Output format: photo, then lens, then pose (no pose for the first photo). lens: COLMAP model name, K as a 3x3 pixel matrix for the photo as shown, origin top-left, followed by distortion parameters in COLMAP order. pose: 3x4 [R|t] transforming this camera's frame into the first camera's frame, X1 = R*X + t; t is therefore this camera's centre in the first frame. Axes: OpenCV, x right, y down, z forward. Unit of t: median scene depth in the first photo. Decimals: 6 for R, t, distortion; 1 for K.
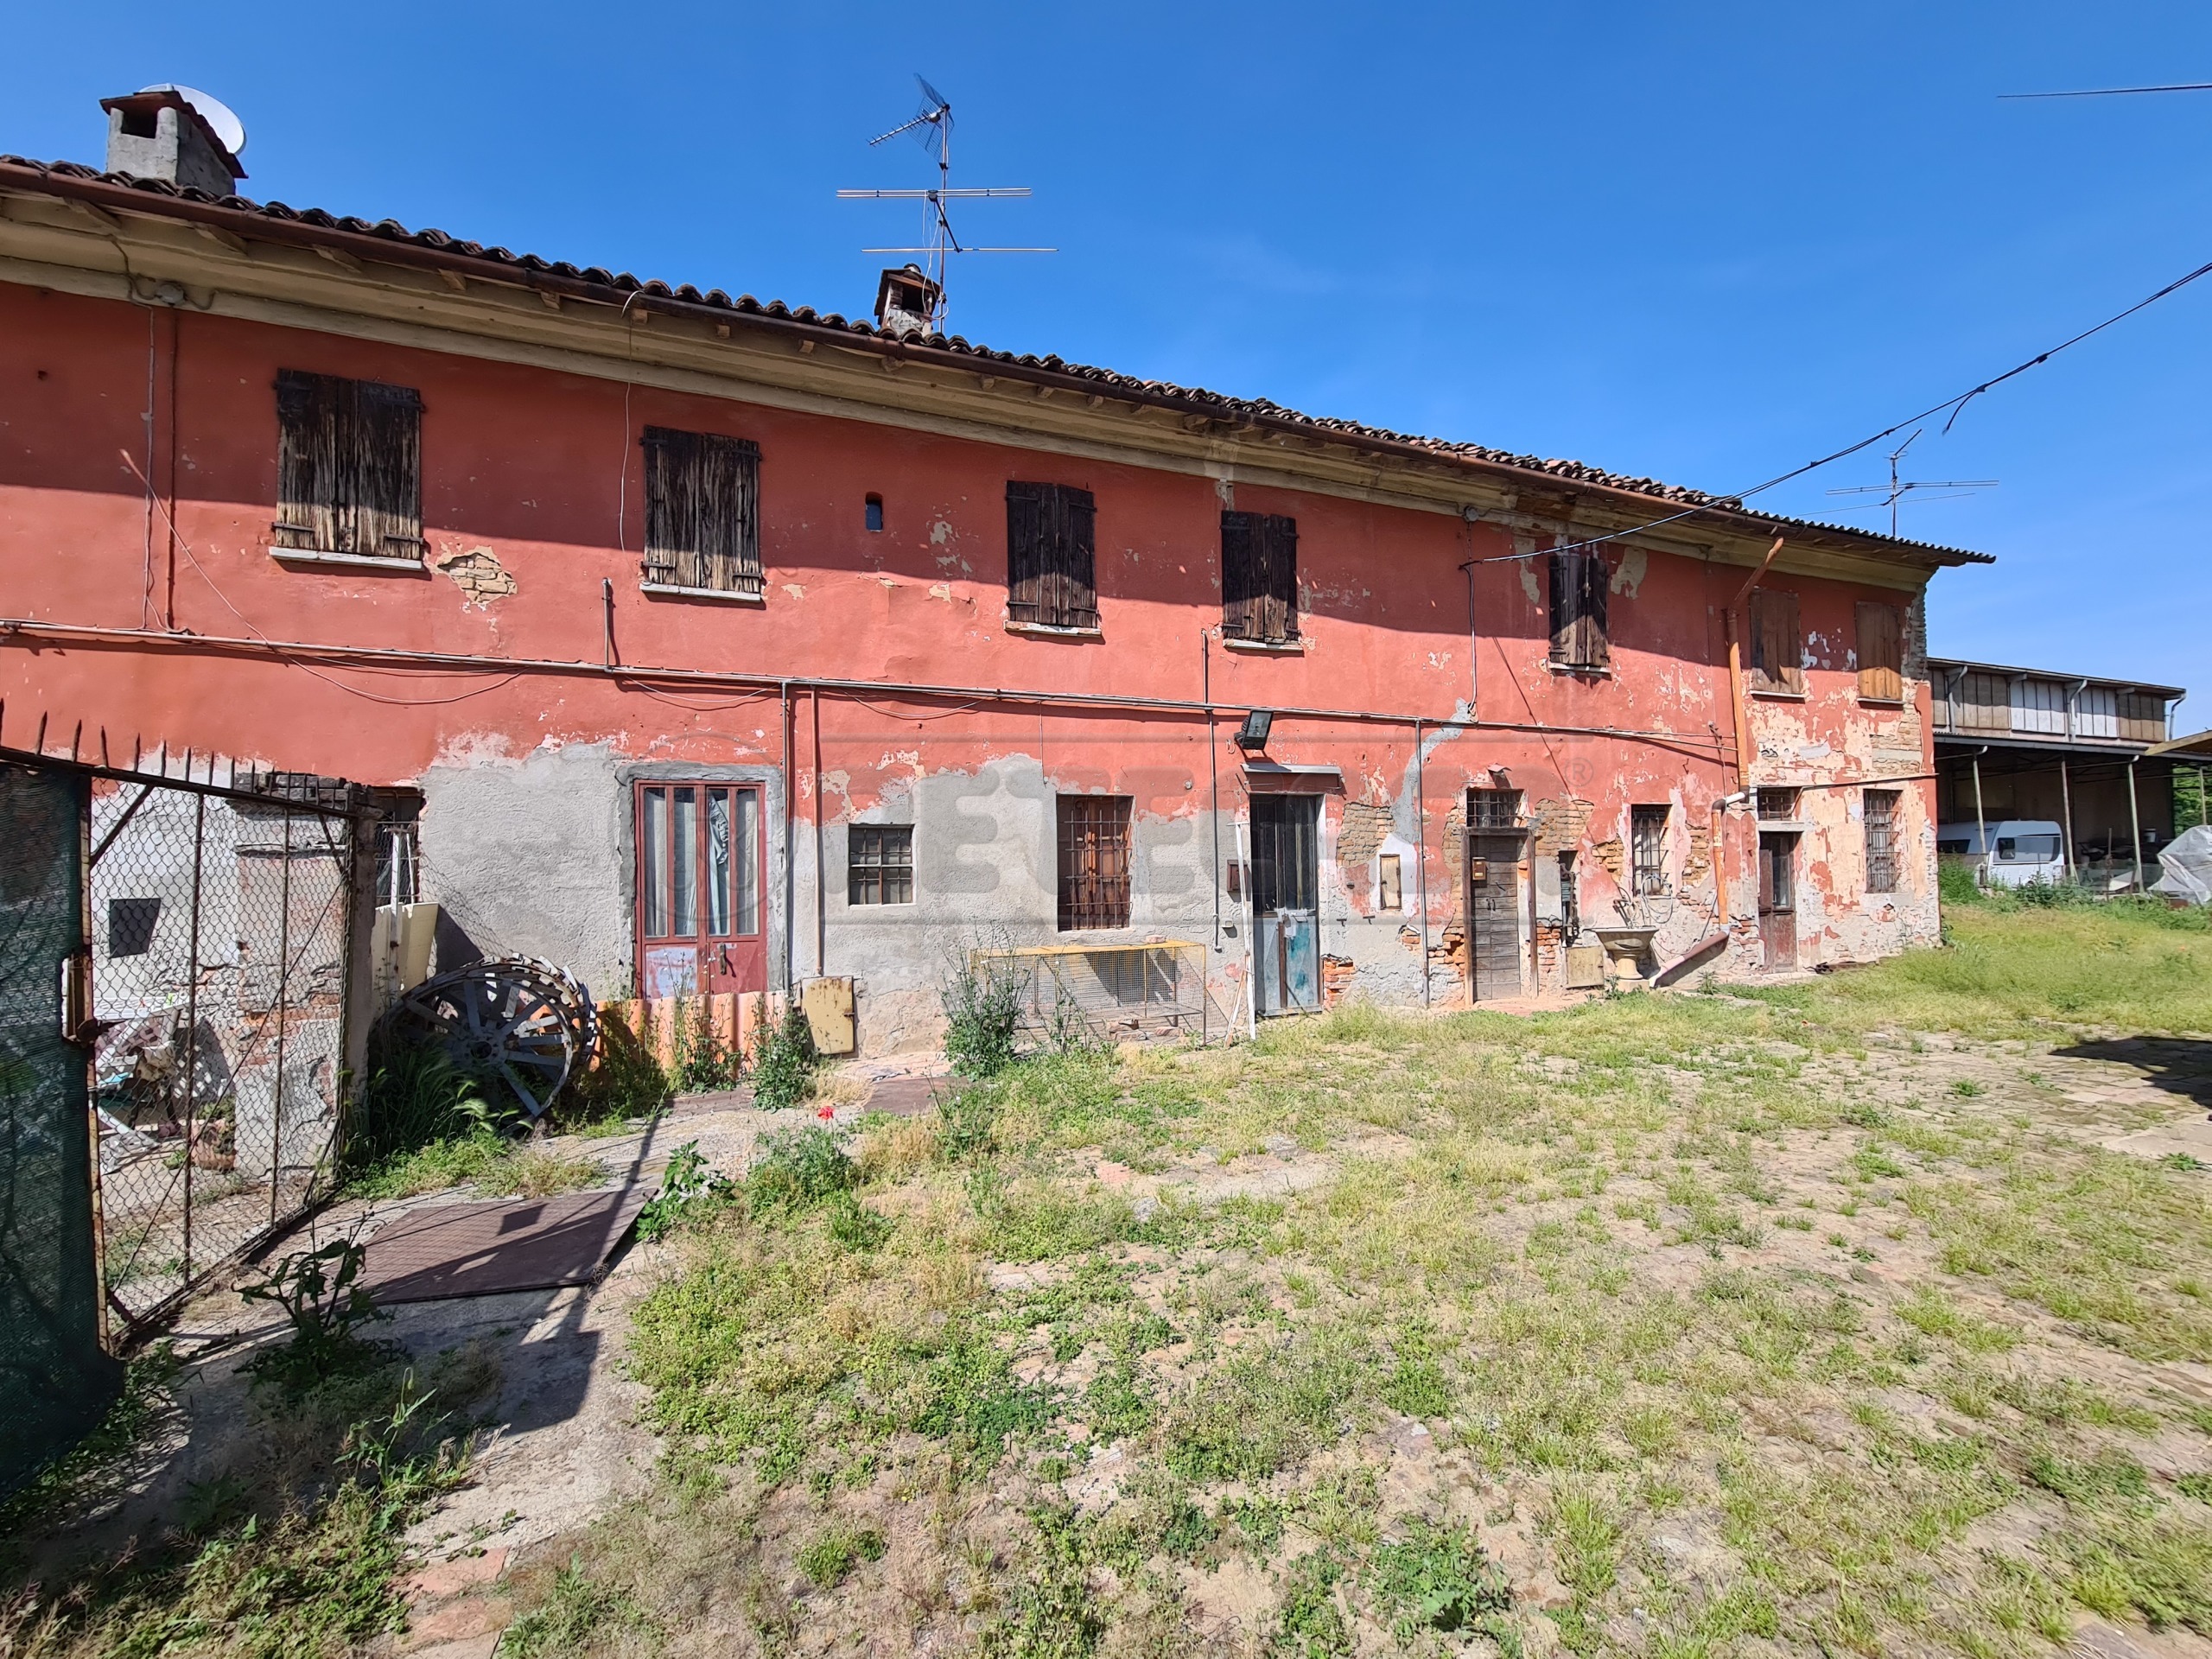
lens RADIAL K [[913.4, 0, 1160.6], [0, 913.4, 853.8], [0, 0, 1]] dist [-0.000506, -0.000439]
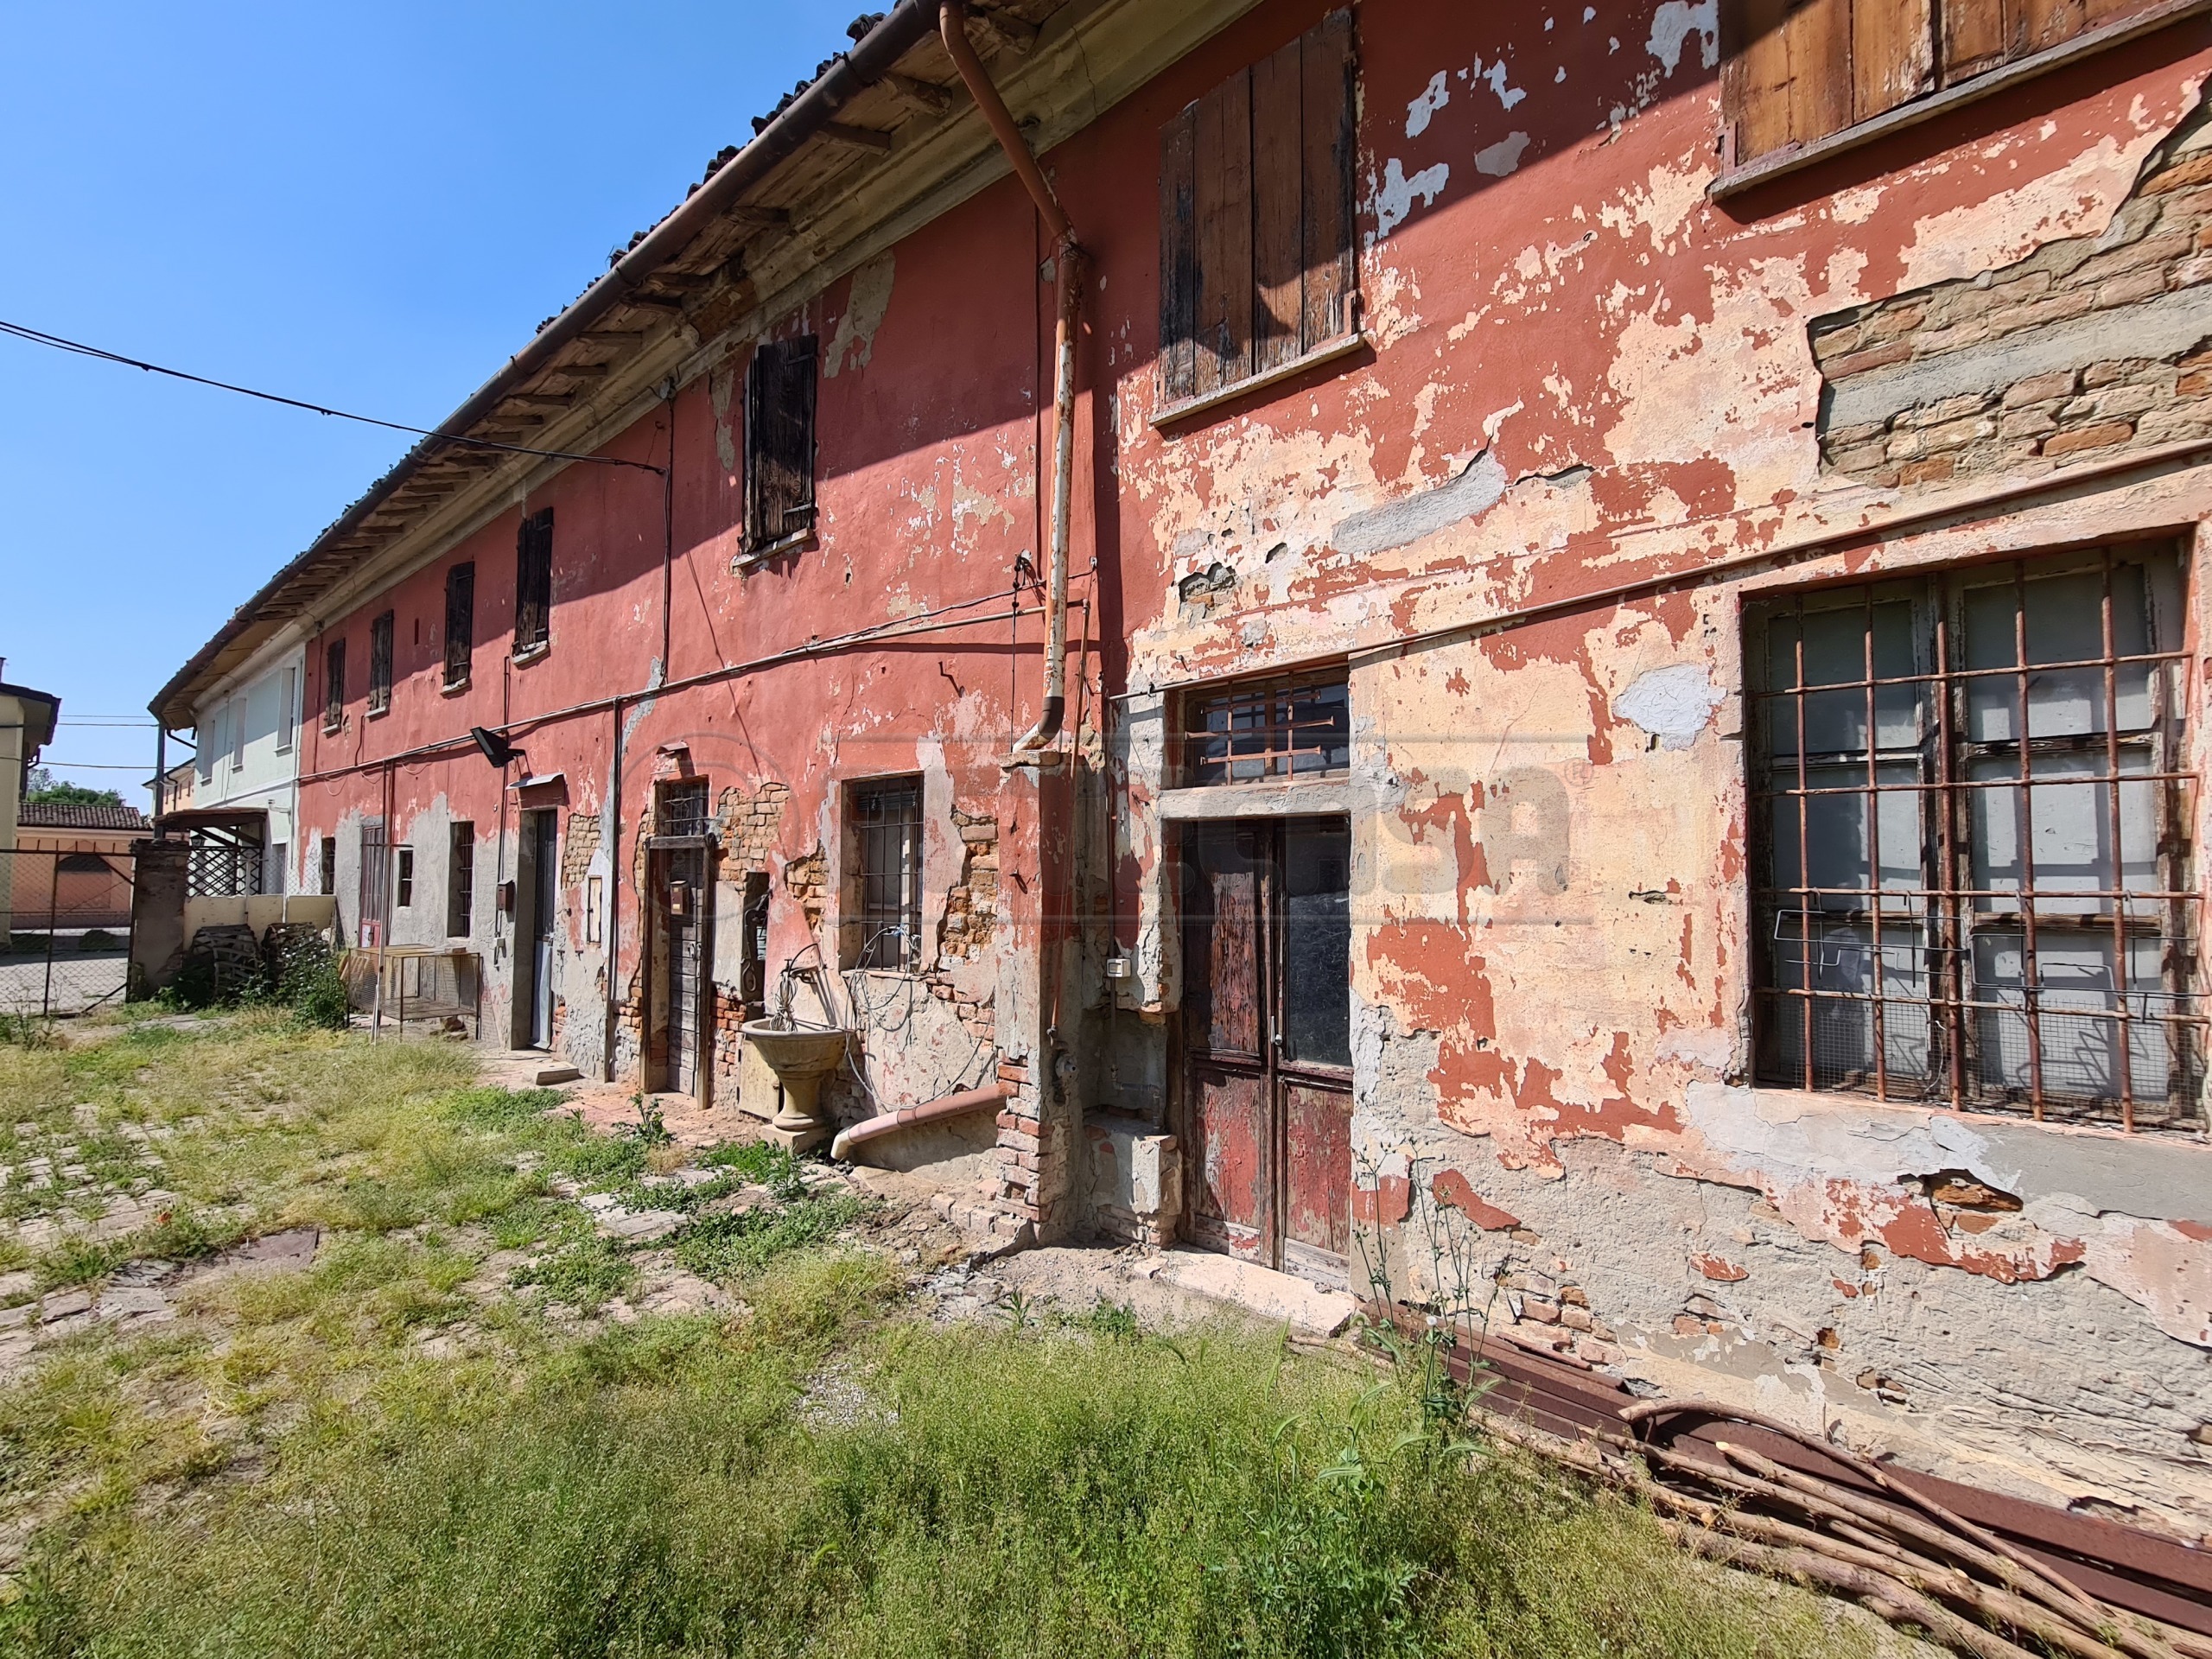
lens RADIAL K [[898.4, 0, 1119.4], [0, 898.4, 844.1], [0, 0, 1]] dist [-0.002868, 0.001675]
pose [[0.492165, -0.014102, -0.870388, 1.327353], [0.005703, 0.999900, -0.012976, -0.016252], [0.870483, 0.001423, 0.492196, 1.161404]]
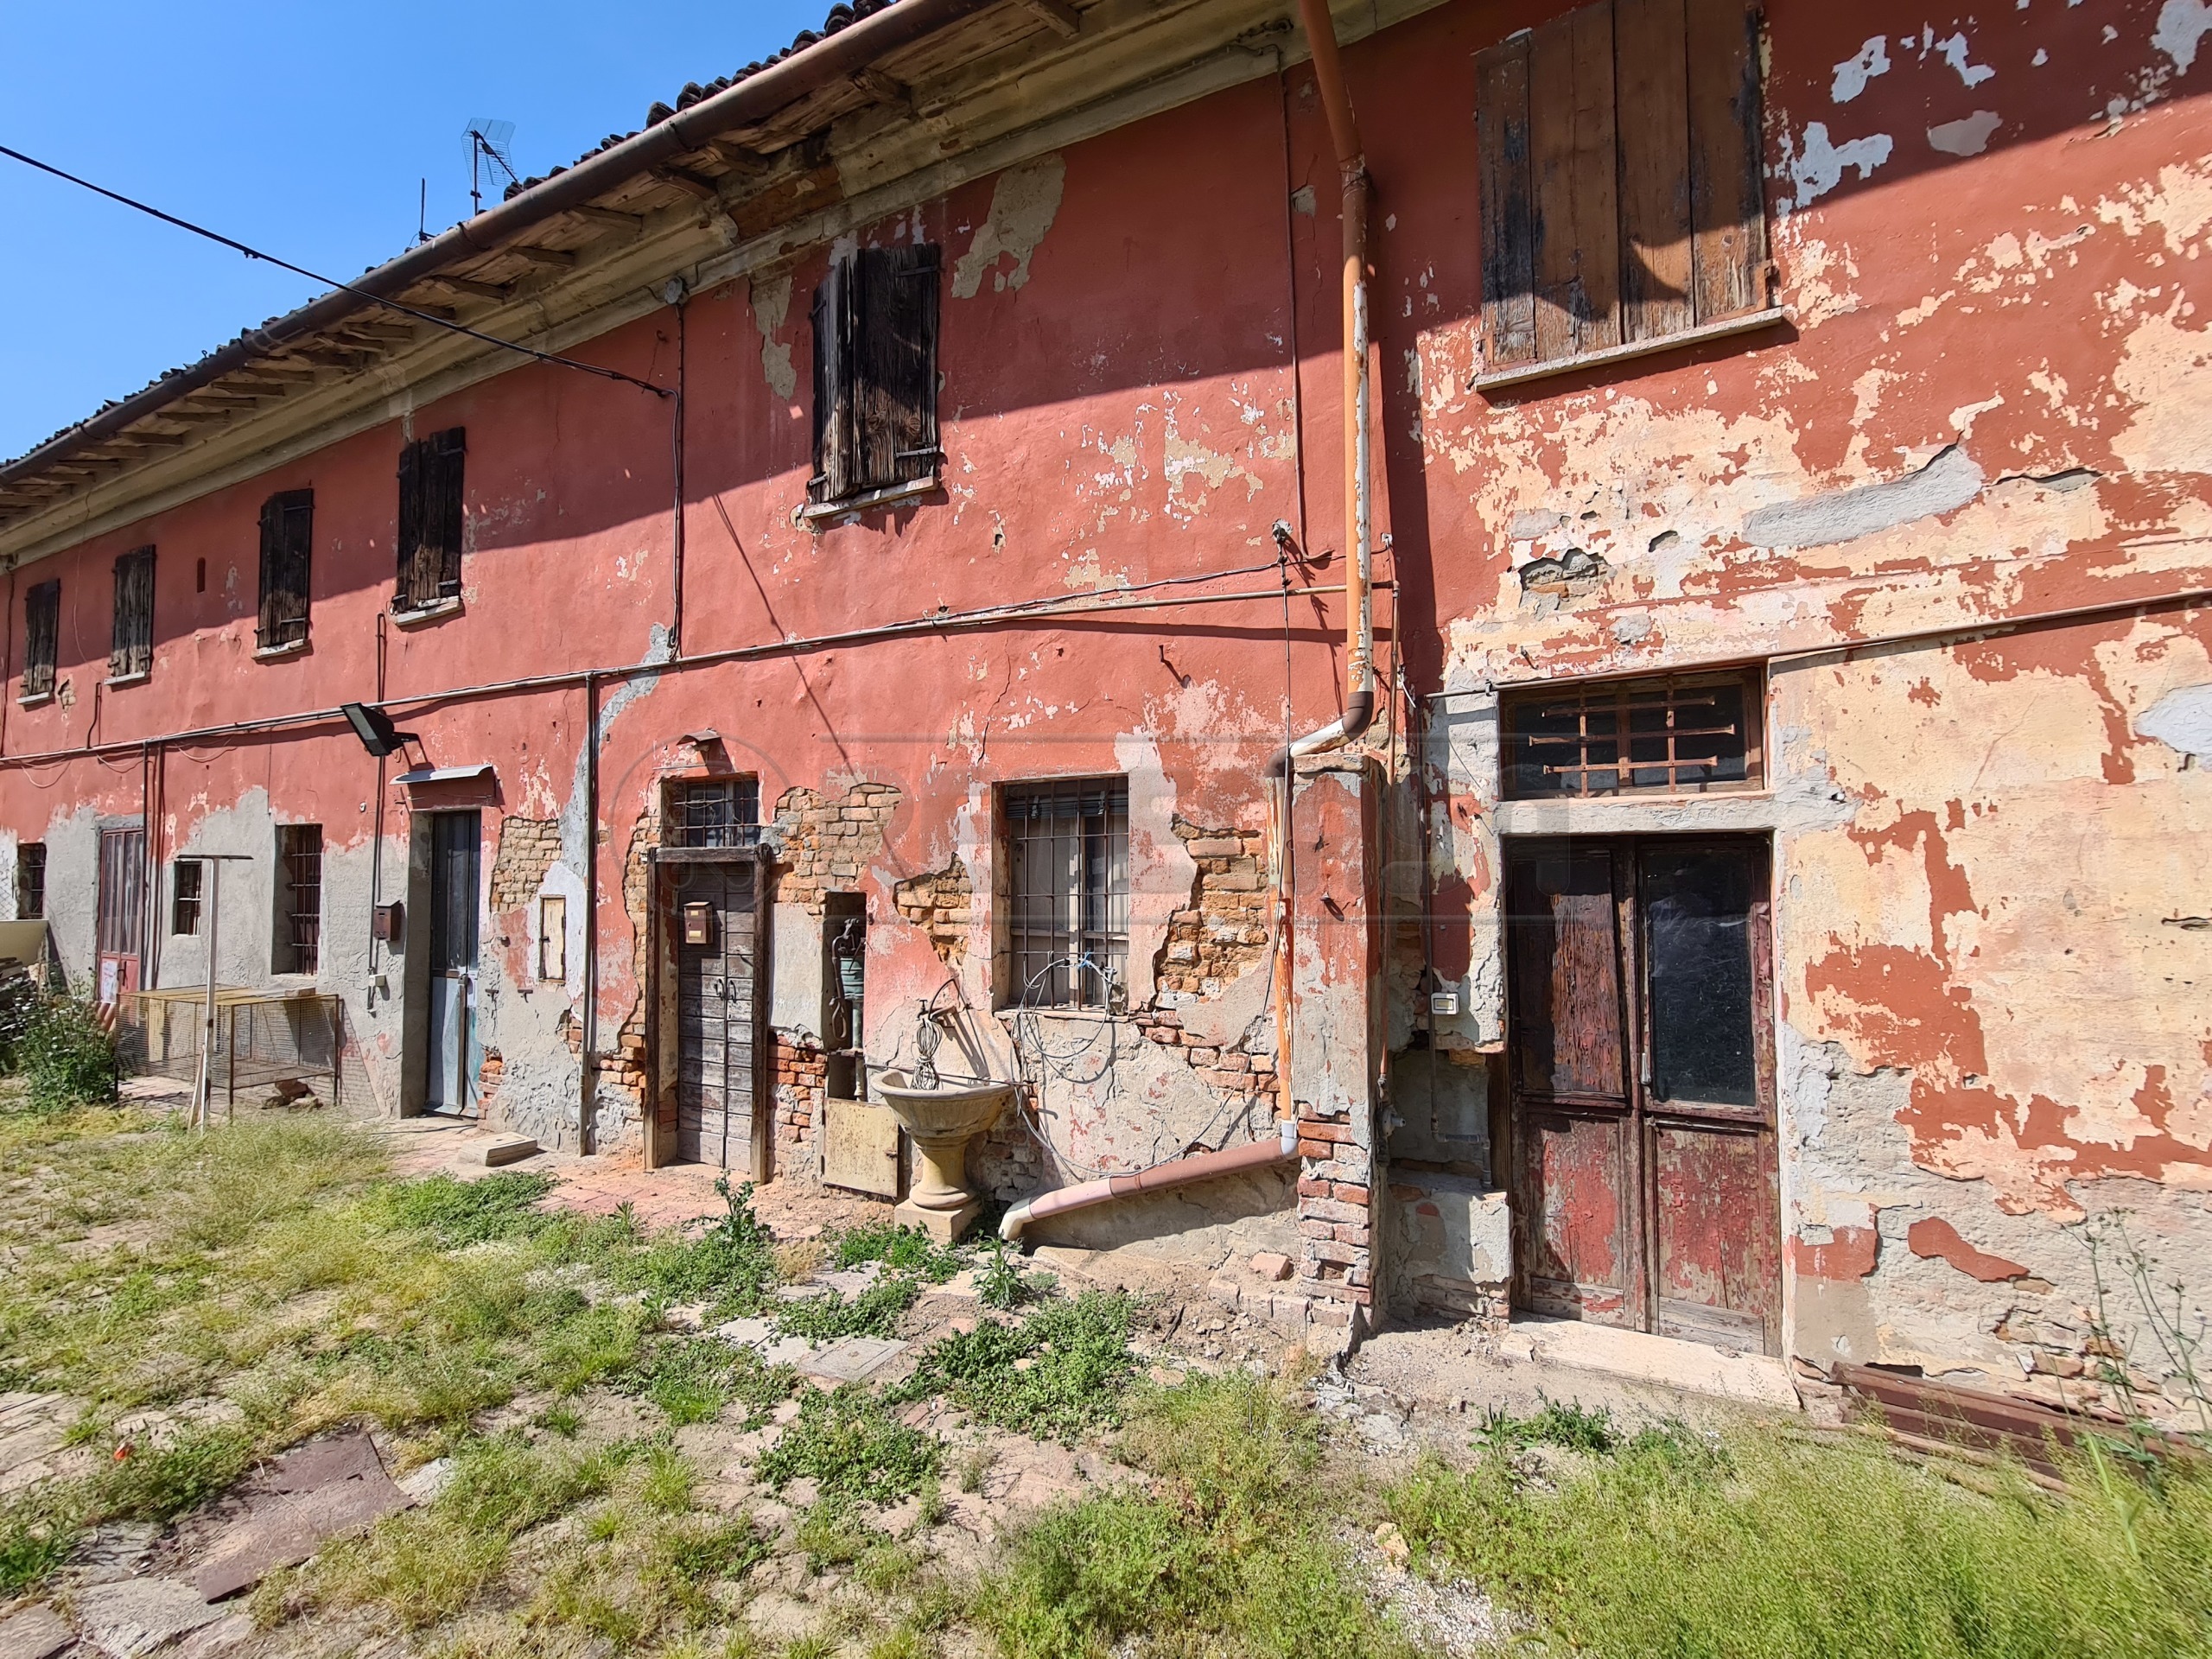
lens RADIAL K [[898.9, 0, 1117.1], [0, 898.9, 844.3], [0, 0, 1]] dist [-0.000719, 0.000021]
pose [[0.670789, -0.014301, -0.741510, 1.117478], [0.009000, 0.999897, -0.011143, -0.027748], [0.741594, 0.000801, 0.670849, 1.000559]]
